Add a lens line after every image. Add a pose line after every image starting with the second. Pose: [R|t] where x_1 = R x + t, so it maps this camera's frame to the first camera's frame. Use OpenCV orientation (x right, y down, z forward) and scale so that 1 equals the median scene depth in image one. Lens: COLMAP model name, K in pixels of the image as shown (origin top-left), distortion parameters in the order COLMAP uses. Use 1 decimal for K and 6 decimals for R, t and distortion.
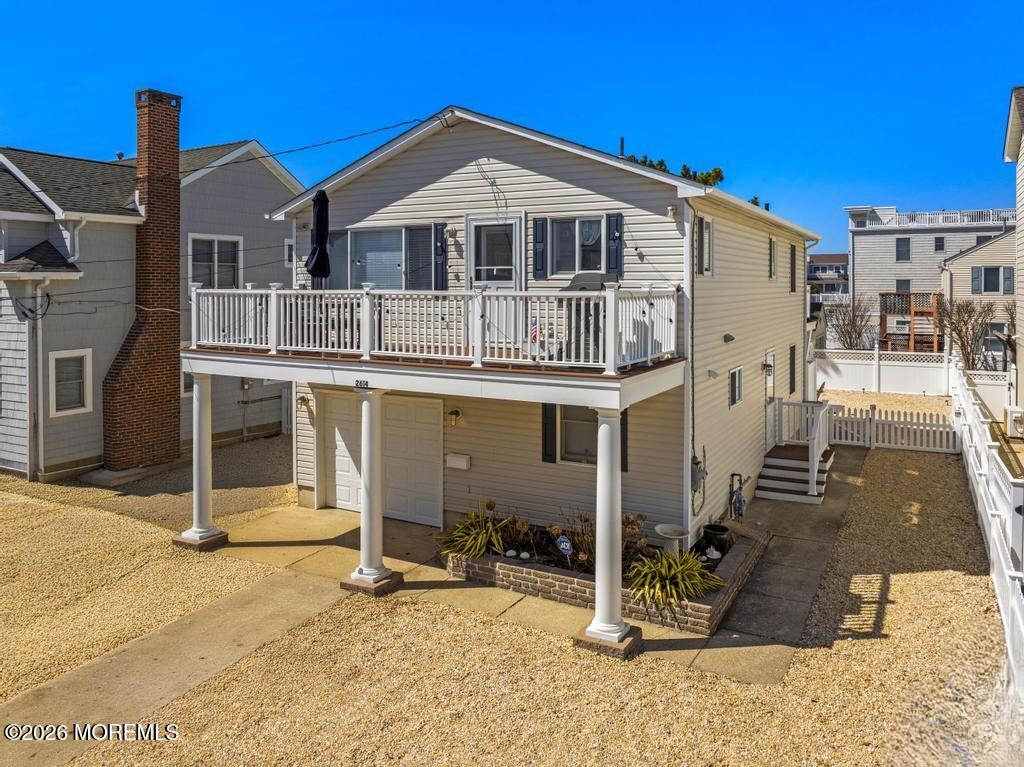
lens RADIAL K [[751.5, 0, 516.3], [0, 751.5, 297.4], [0, 0, 1]] dist [-0.038540, 0.006451]
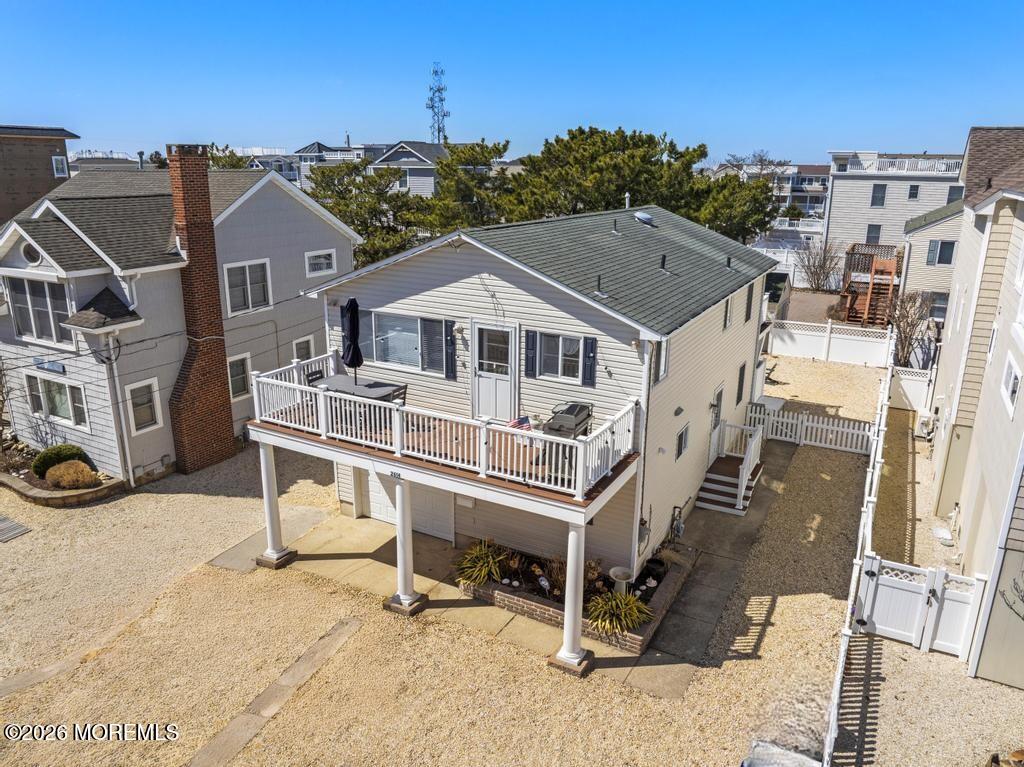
lens RADIAL K [[722.4, 0, 512.0], [0, 722.4, 383.5], [0, 0, 1]] dist [-0.032026, -0.003925]
pose [[0.999935, 0.009001, 0.006935, -0.007402], [-0.010552, 0.961941, 0.273053, -0.345036], [-0.004213, -0.273108, 0.961974, -0.170877]]
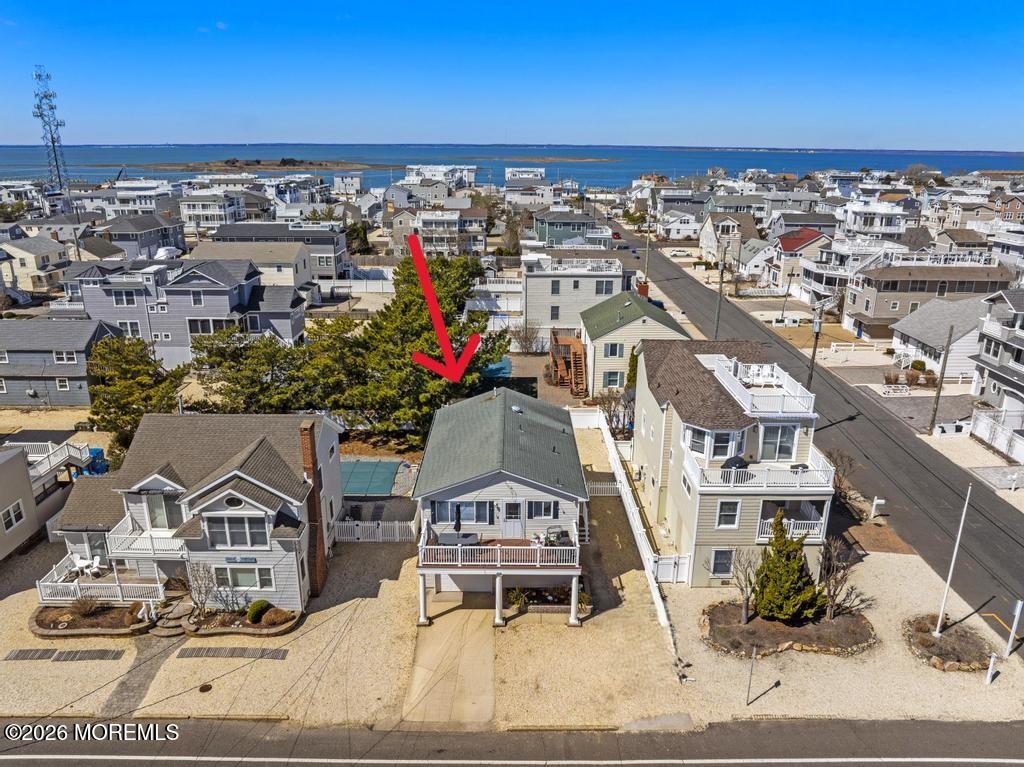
lens RADIAL K [[722.4, 0, 512.0], [0, 722.4, 383.5], [0, 0, 1]] dist [-0.032026, -0.003925]
pose [[0.875560, -0.146327, 0.460416, -1.320484], [0.001801, 0.954009, 0.299772, -1.447385], [-0.483106, -0.261639, 0.835556, -1.305480]]
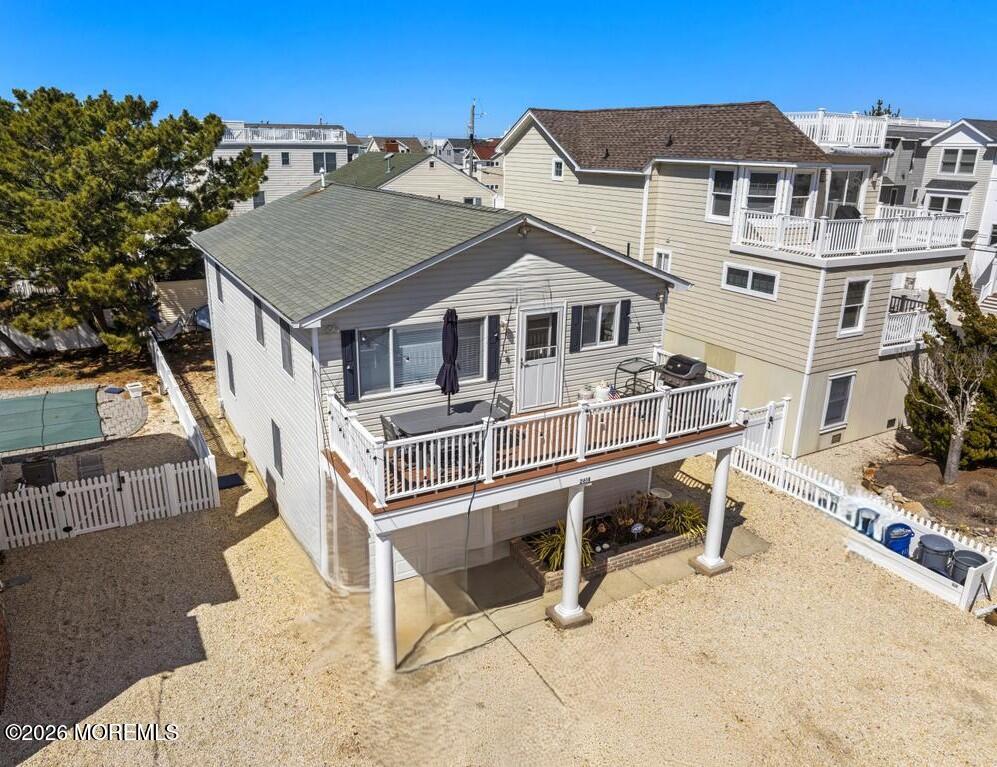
lens RADIAL K [[726.6, 0, 488.9], [0, 726.6, 383.1], [0, 0, 1]] dist [-0.037092, -0.001416]
pose [[0.533370, -0.256259, 0.806132, -1.061664], [-0.002375, 0.952550, 0.304374, -0.352087], [-0.845879, -0.164258, 0.507452, 0.480830]]
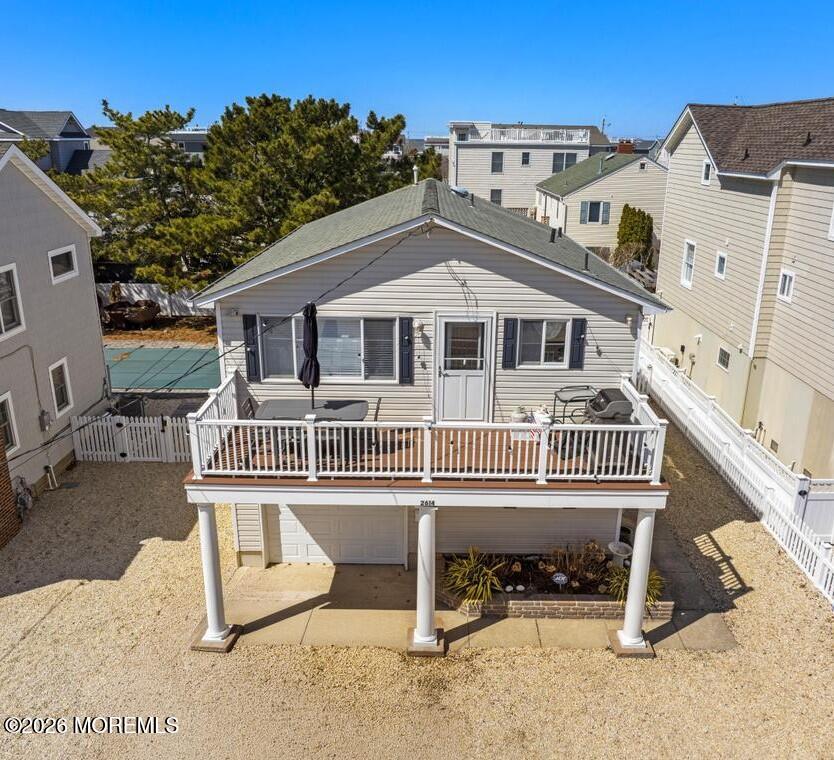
lens RADIAL K [[726.4, 0, 431.4], [0, 726.4, 382.4], [0, 0, 1]] dist [-0.037850, -0.007612]
pose [[0.874696, -0.142956, 0.463109, -0.600225], [-0.004908, 0.952850, 0.303403, -0.346831], [-0.484647, -0.267658, 0.832752, 0.107109]]
